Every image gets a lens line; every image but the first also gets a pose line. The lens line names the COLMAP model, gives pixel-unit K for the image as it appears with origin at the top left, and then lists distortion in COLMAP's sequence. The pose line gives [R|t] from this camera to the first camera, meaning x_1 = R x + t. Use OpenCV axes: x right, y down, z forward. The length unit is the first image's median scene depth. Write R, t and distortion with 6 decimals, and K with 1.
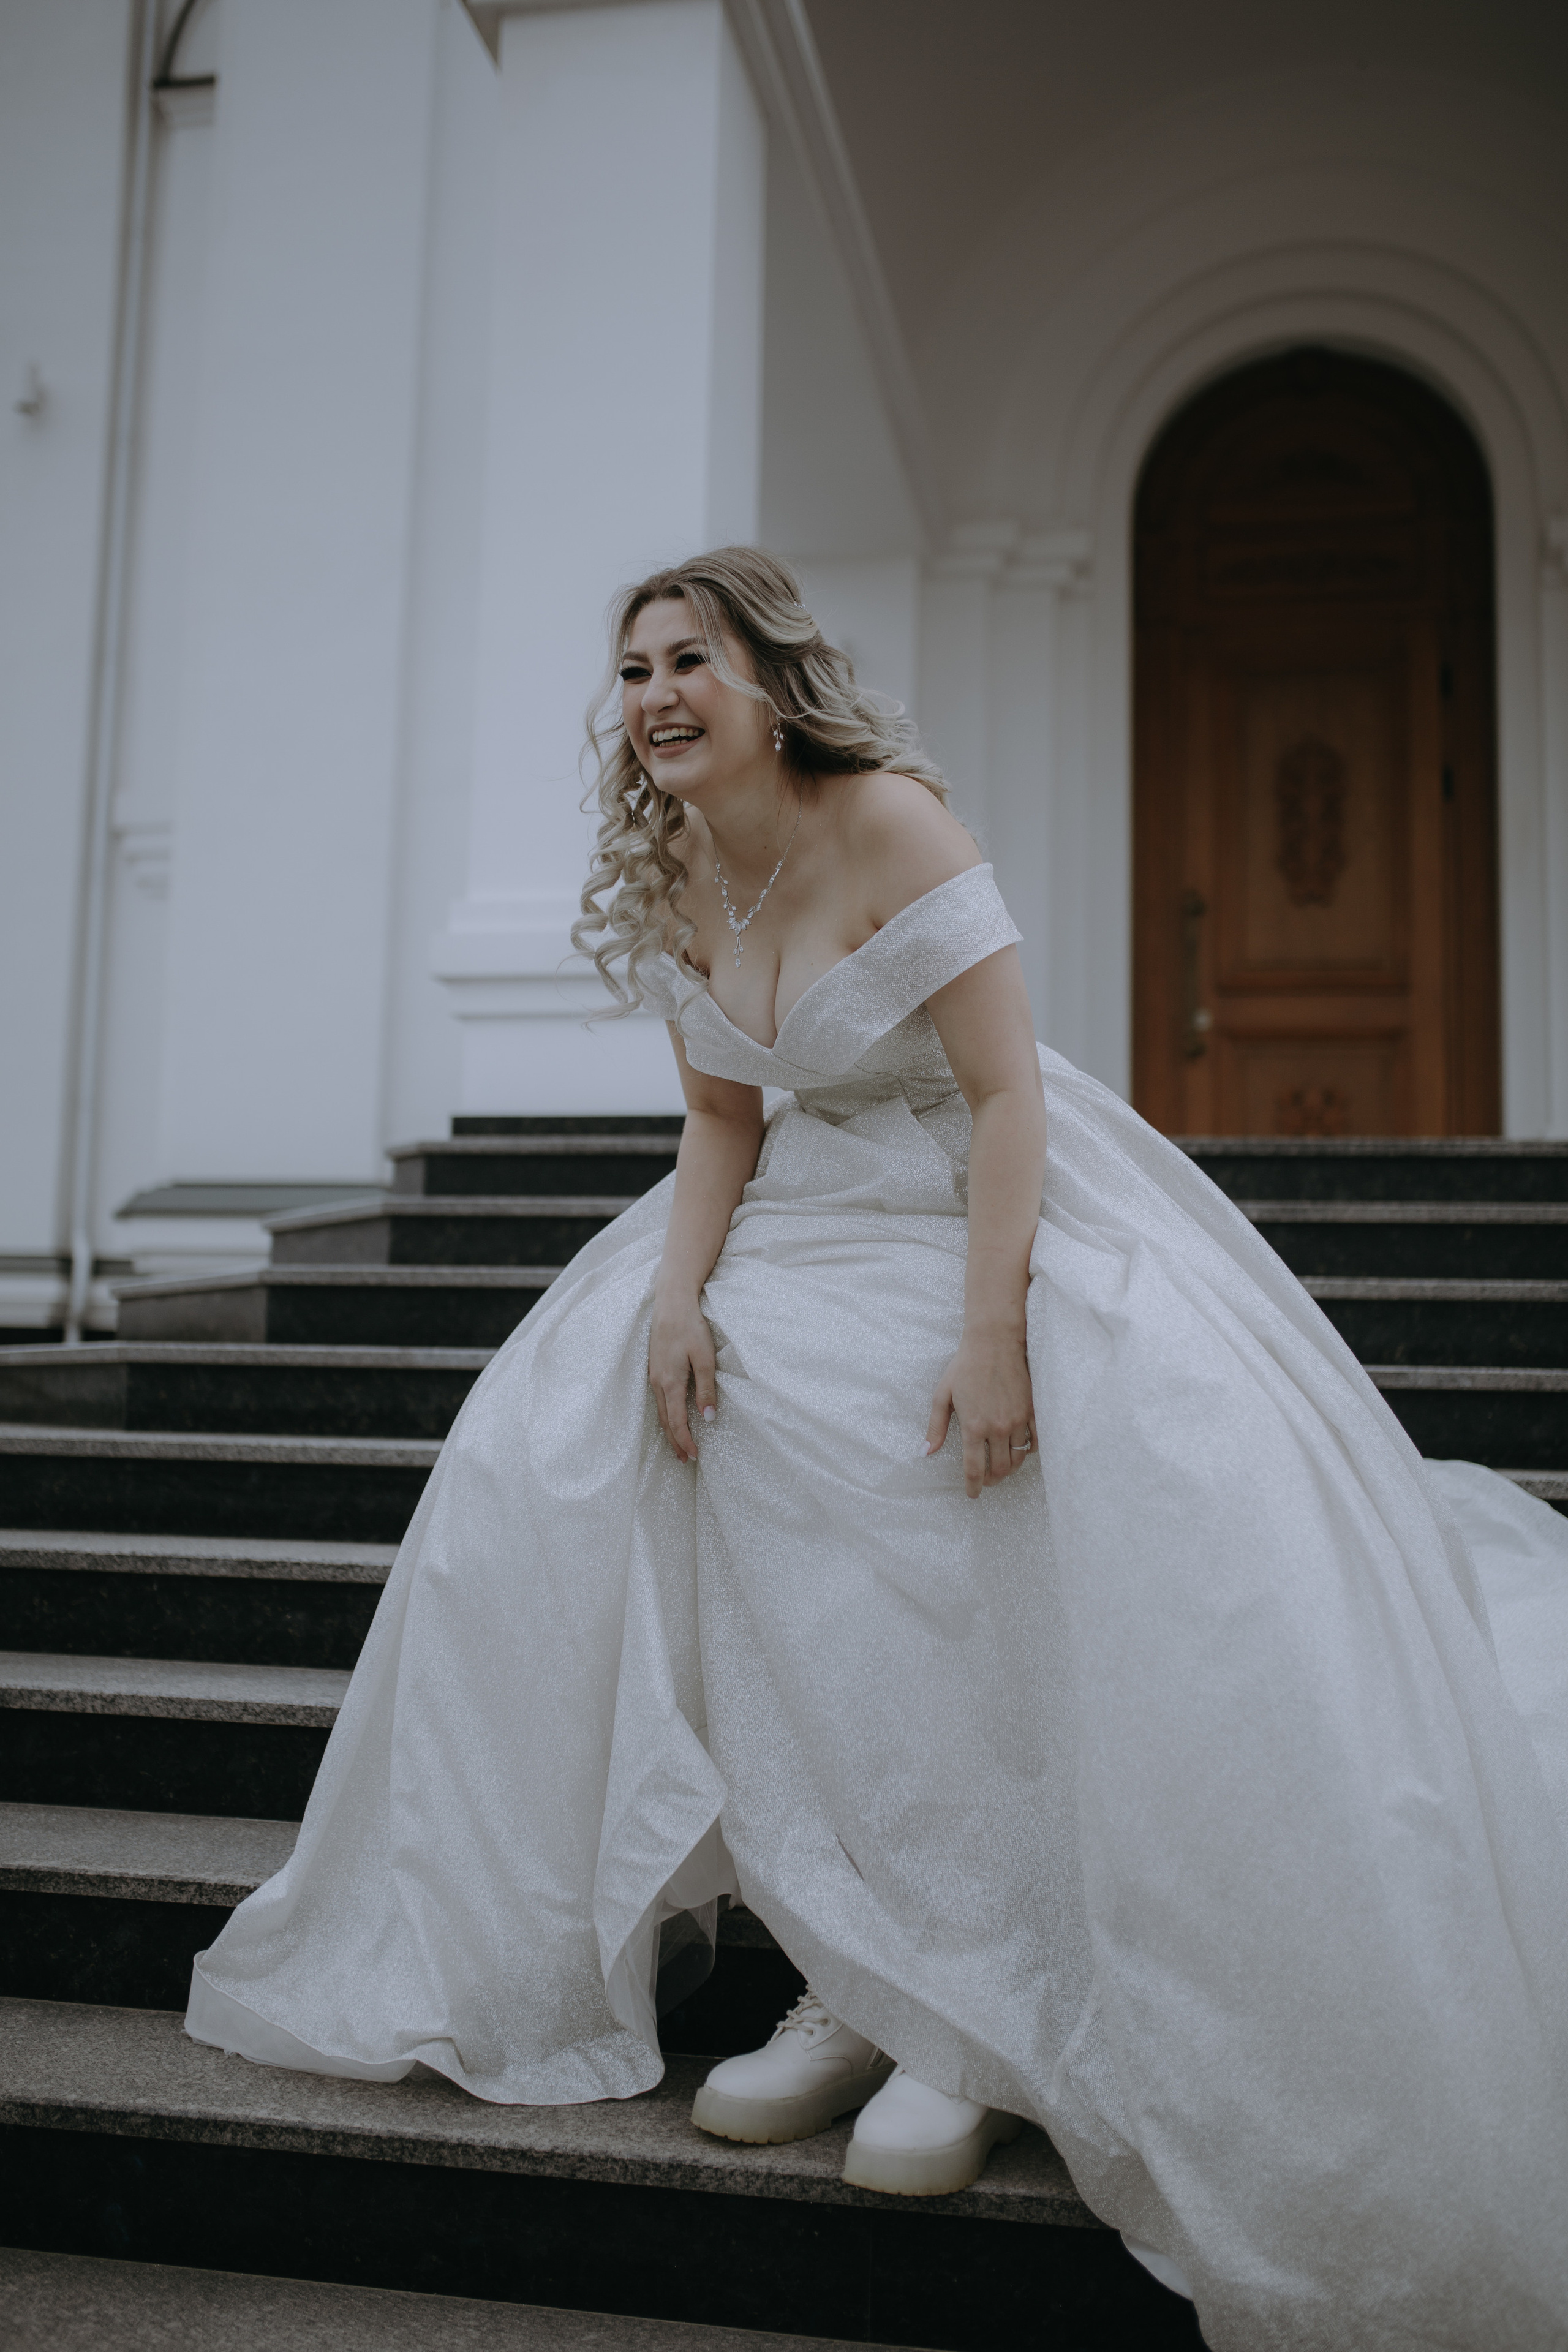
lens RADIAL K [[2224.9, 0, 771.9], [0, 2224.9, 1169.5], [0, 0, 1]] dist [-0.060275, 0.095581]
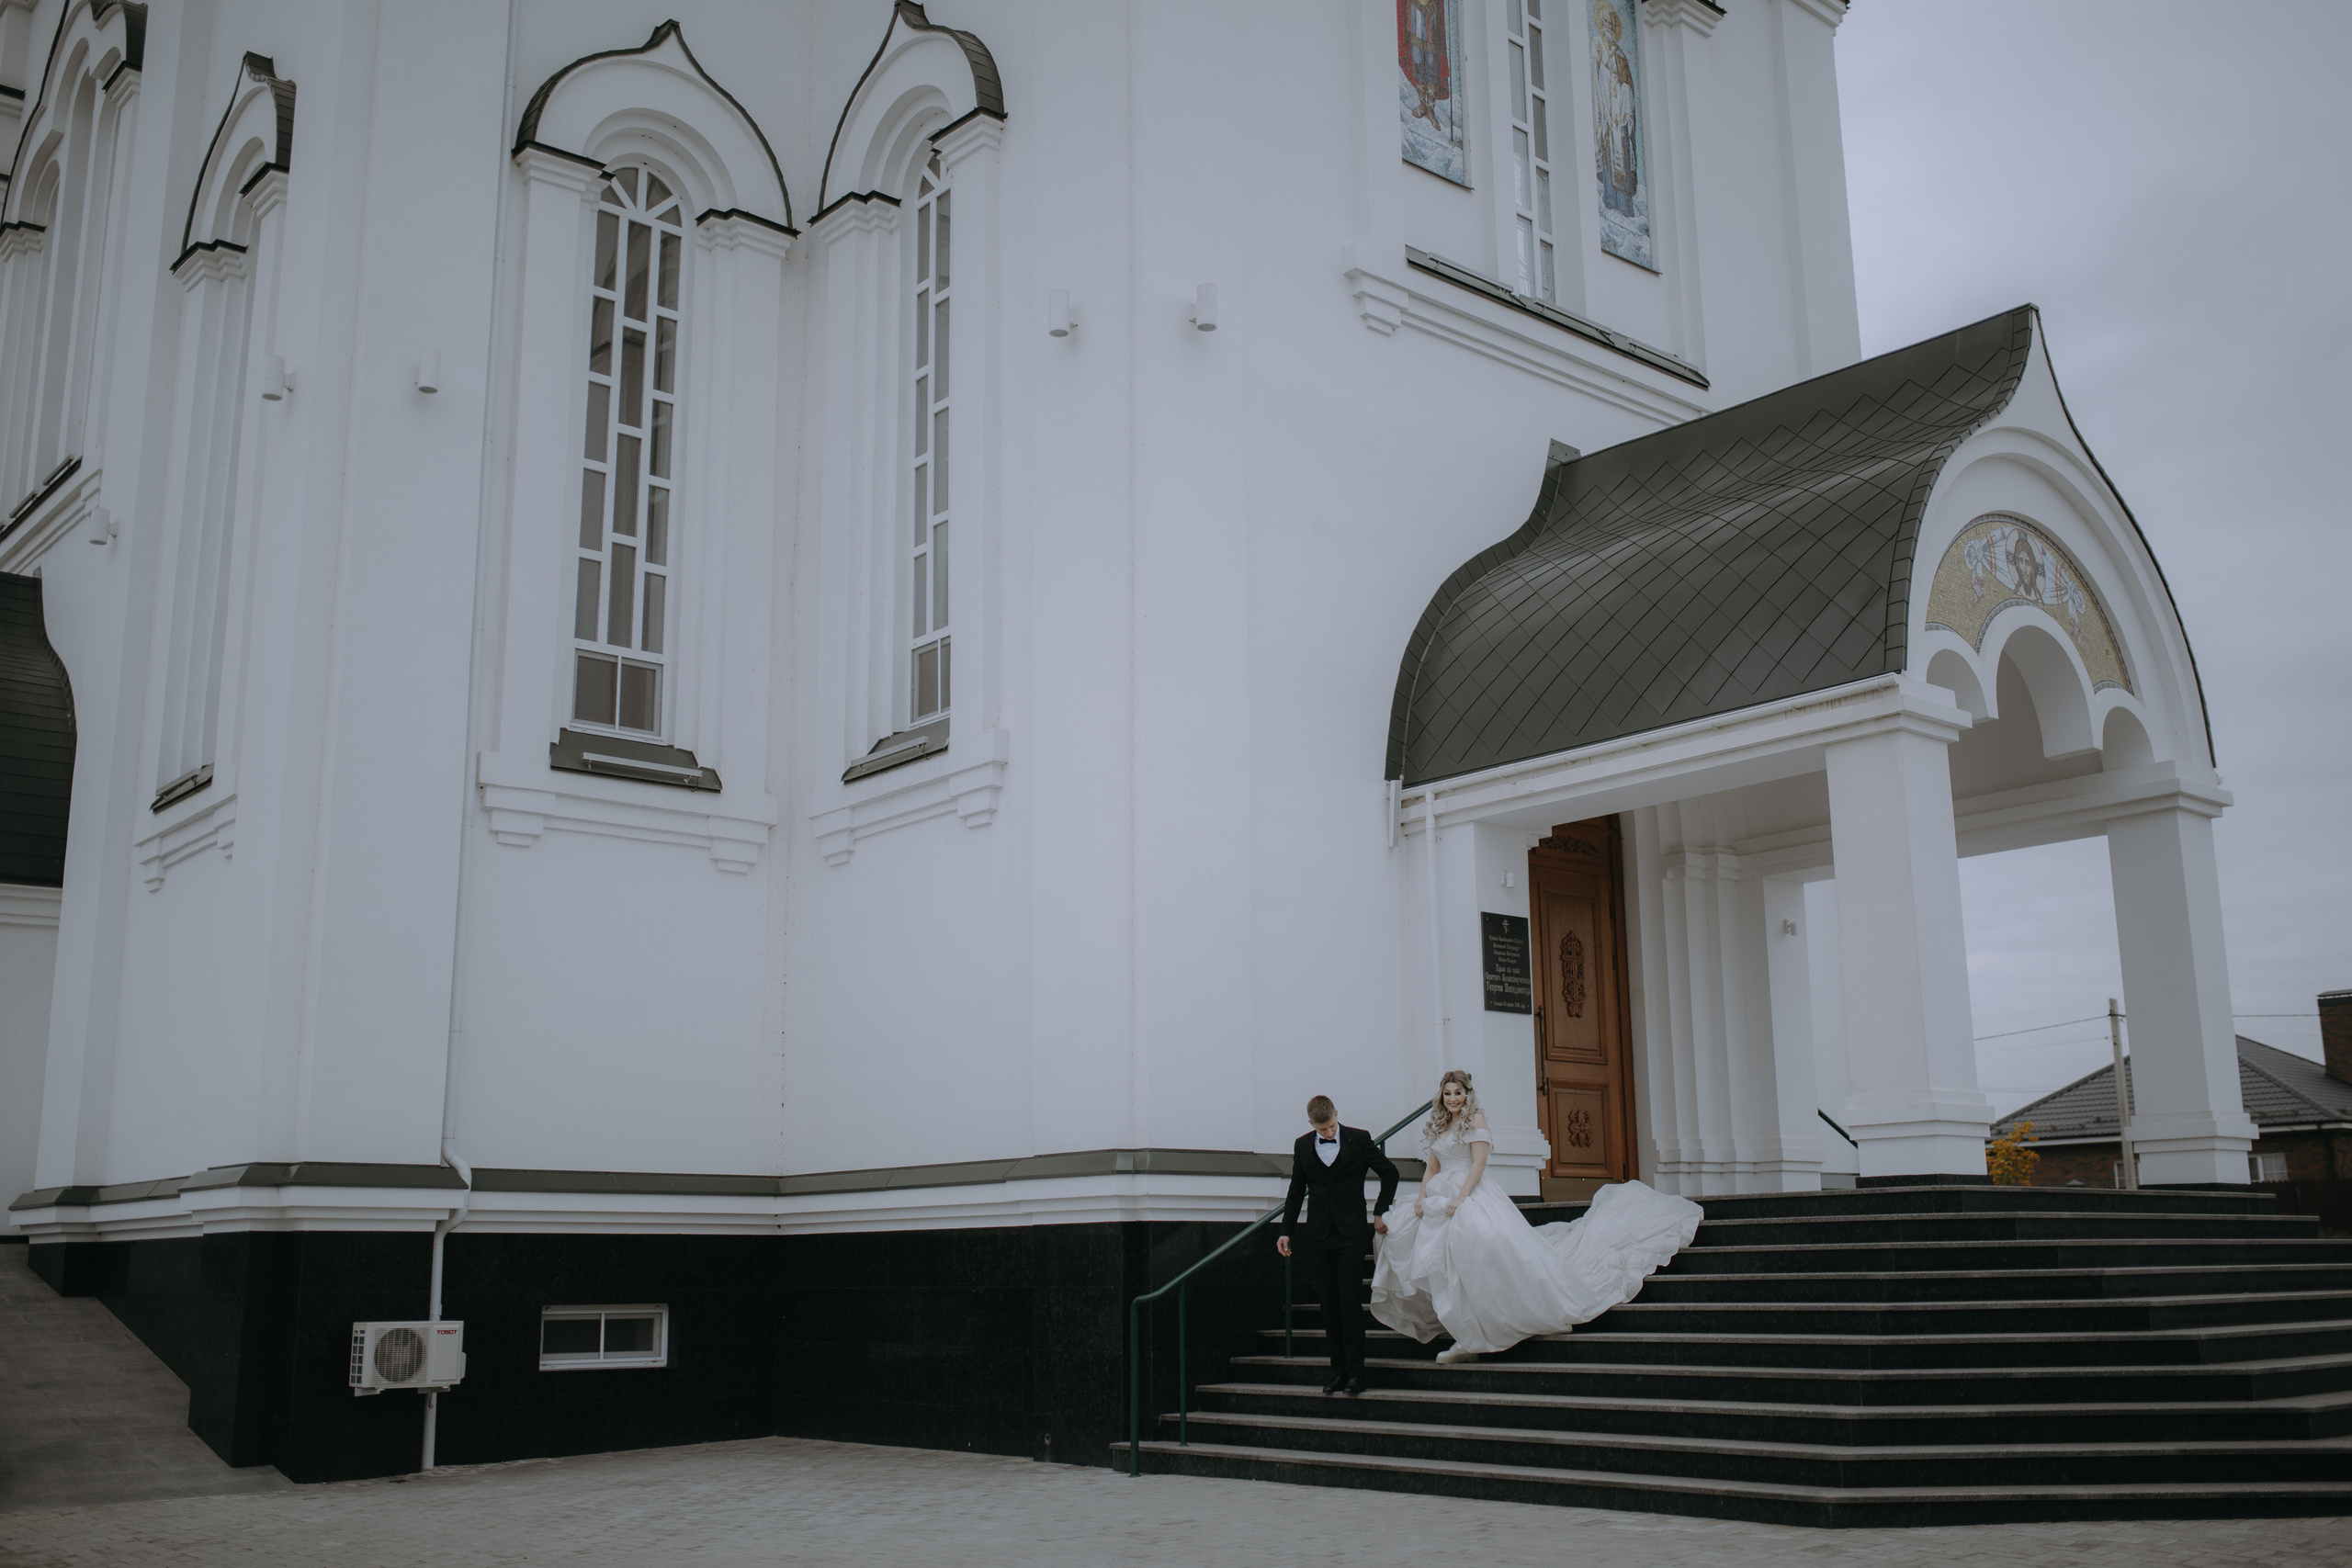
lens RADIAL K [[2223.4, 0, 1178.7], [0, 2223.4, 792.2], [0, 0, 1]] dist [-0.050328, 0.002535]
pose [[0.614420, 0.134291, 0.777467, -1.552039], [-0.057925, 0.990427, -0.125299, -0.050477], [-0.786850, 0.031952, 0.616316, 0.048359]]
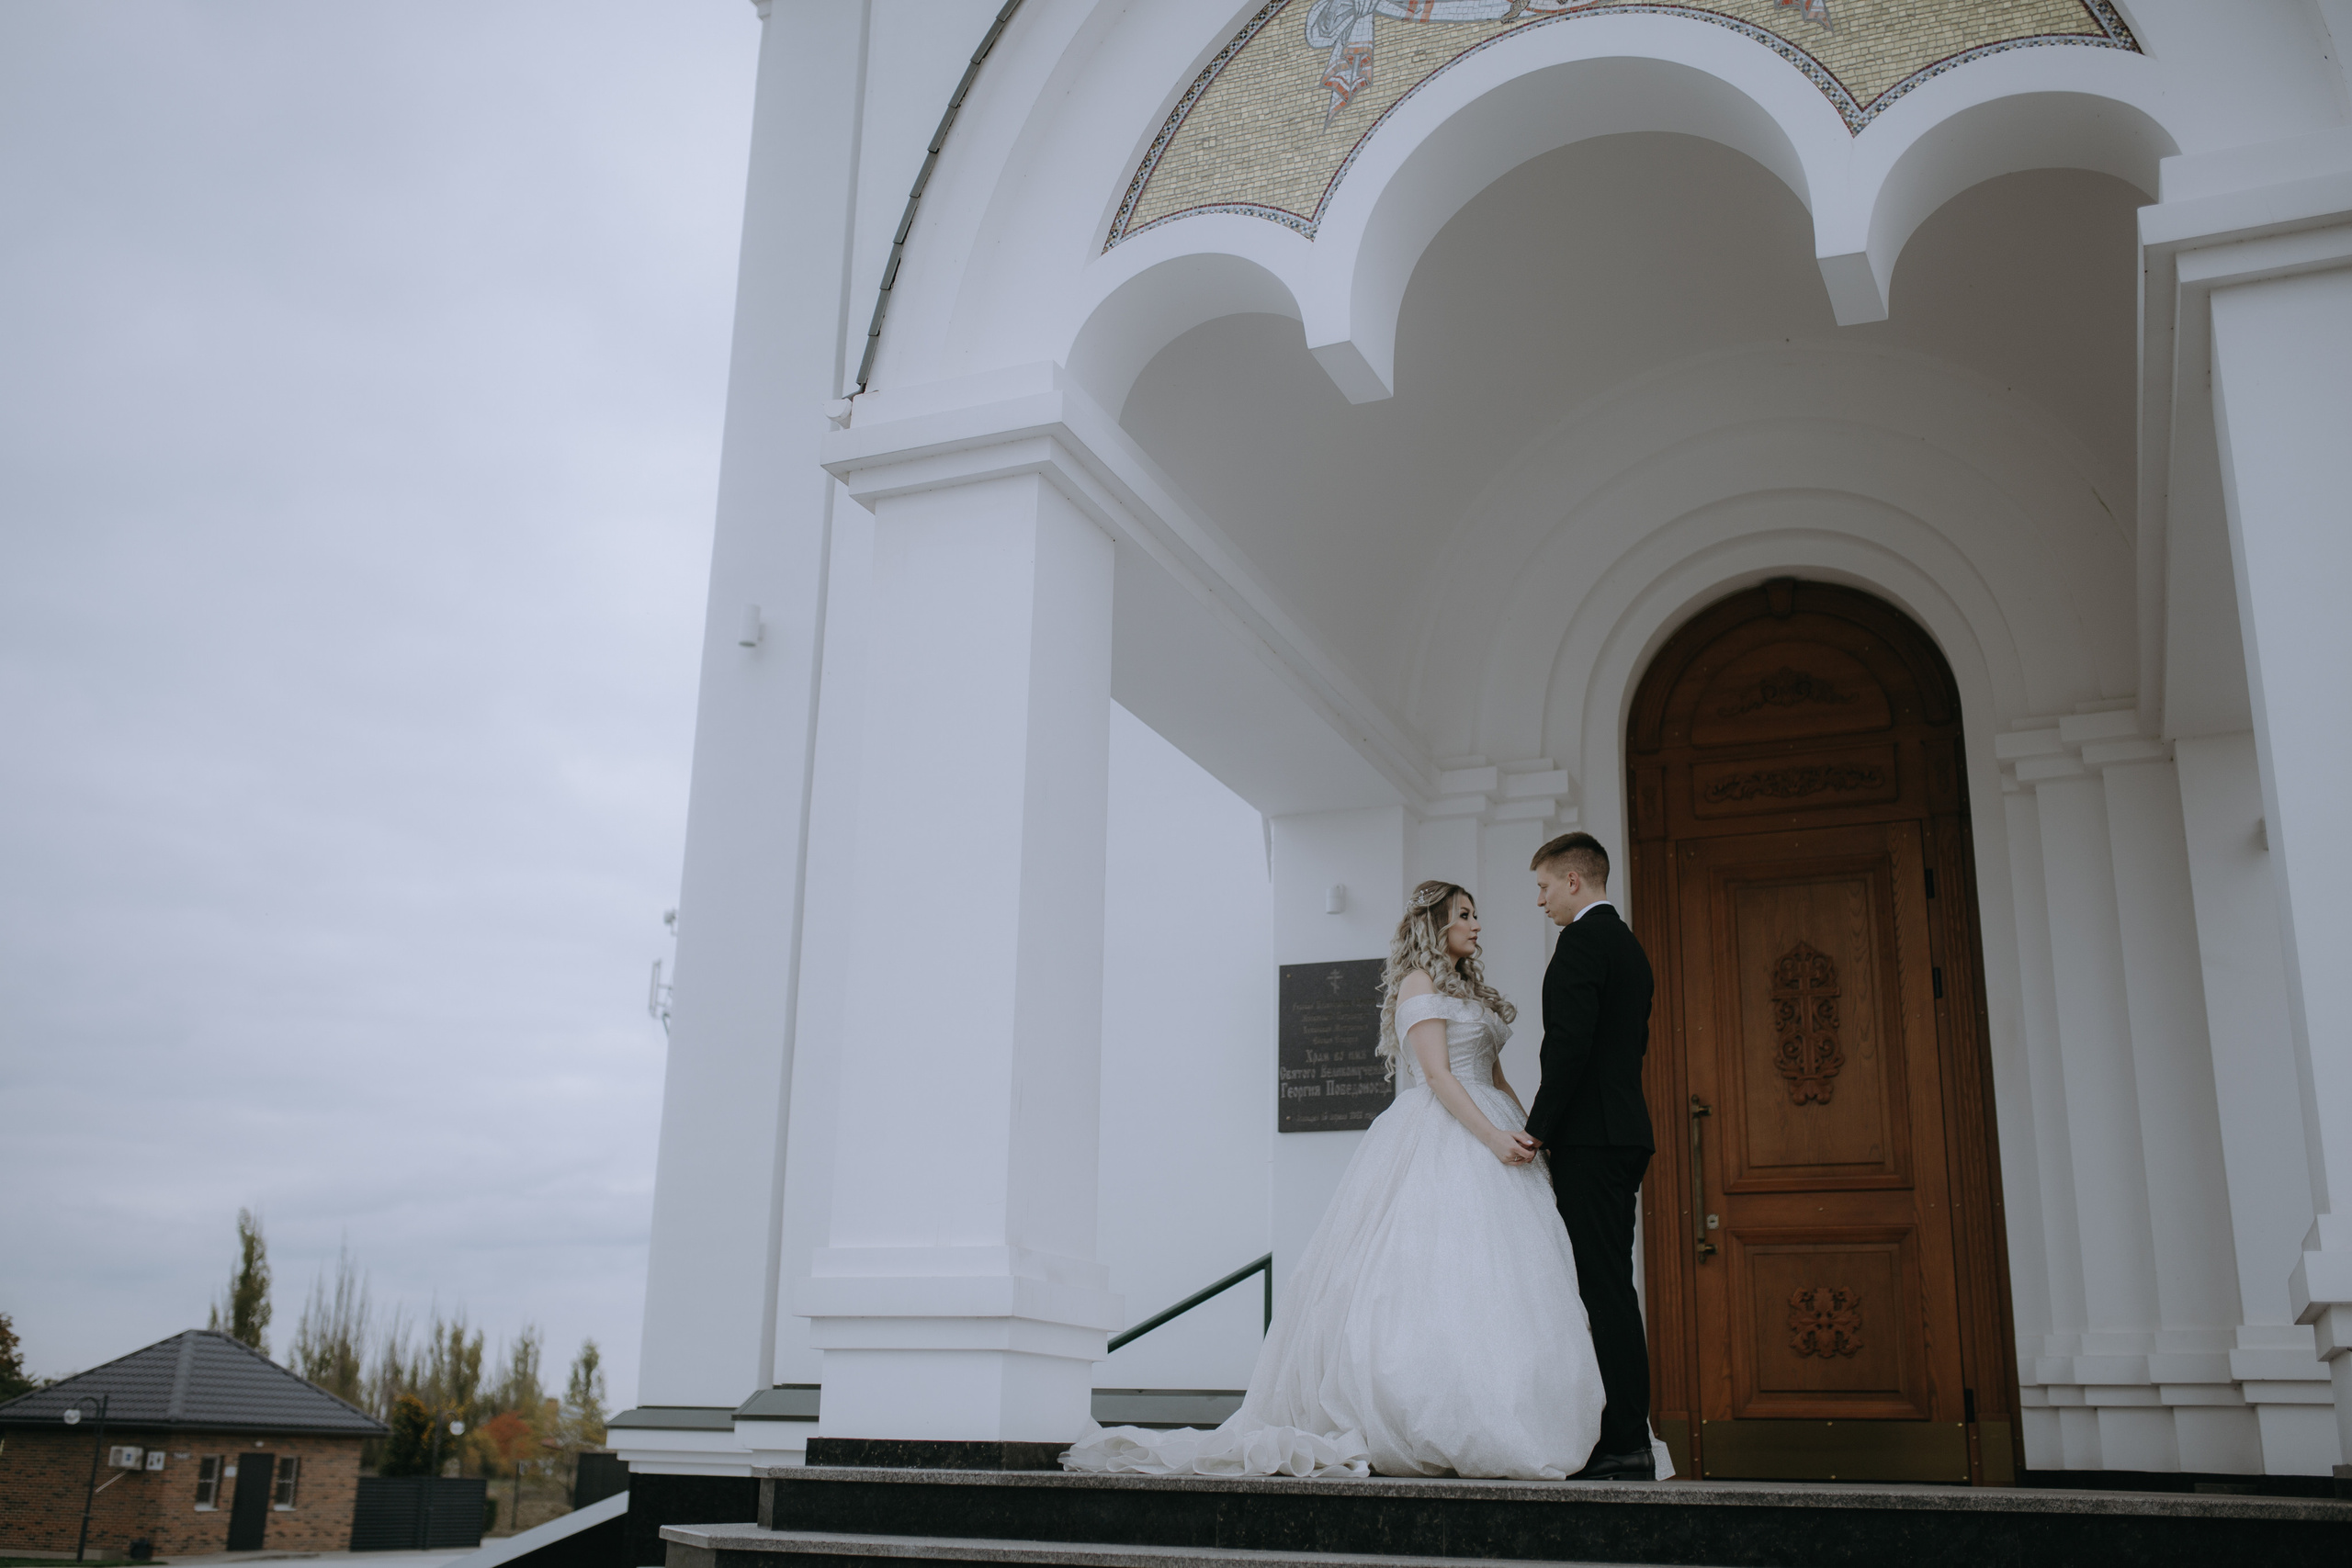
lens RADIAL K [[2224.6, 0, 1178.0], [0, 2224.6, 775.9], [0, 0, 1]] dist [-0.060275, 0.095581]
pose [[0.979370, -0.064285, -0.191575, 0.162055], [0.025074, 0.979381, -0.200462, -0.070982], [0.200512, 0.191523, 0.960788, -0.080190]]
